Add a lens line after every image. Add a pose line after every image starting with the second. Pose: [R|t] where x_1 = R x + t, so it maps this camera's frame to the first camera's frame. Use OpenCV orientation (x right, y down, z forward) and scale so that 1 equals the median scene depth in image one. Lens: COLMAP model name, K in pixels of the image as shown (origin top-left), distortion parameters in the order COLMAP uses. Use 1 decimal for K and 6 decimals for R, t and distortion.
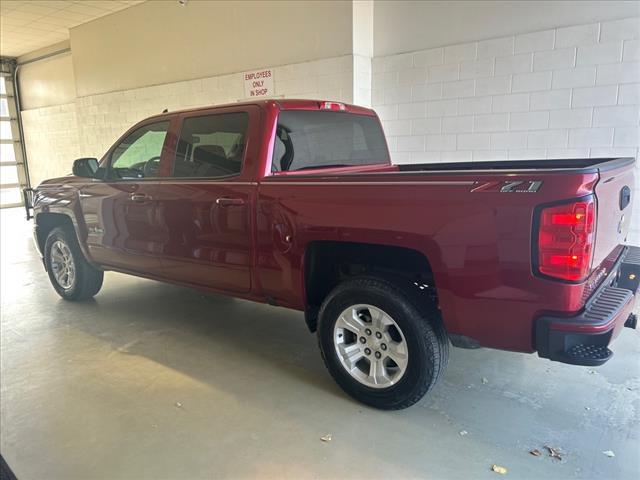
lens RADIAL K [[488.3, 0, 320.0], [0, 488.3, 240.0], [0, 0, 1]] dist [0.037803, 0.000646]
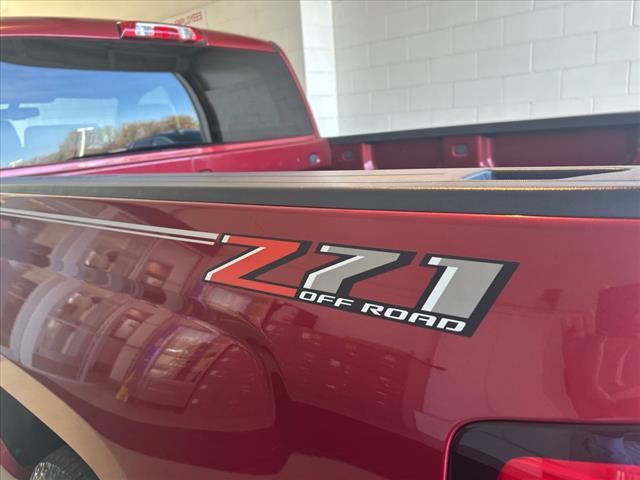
lens RADIAL K [[488.3, 0, 320.0], [0, 488.3, 240.0], [0, 0, 1]] dist [0.037803, 0.000646]
pose [[0.995801, -0.034105, -0.084950, 0.197774], [0.039307, 0.997404, 0.060338, -0.066666], [0.082671, -0.063424, 0.994557, 0.409847]]
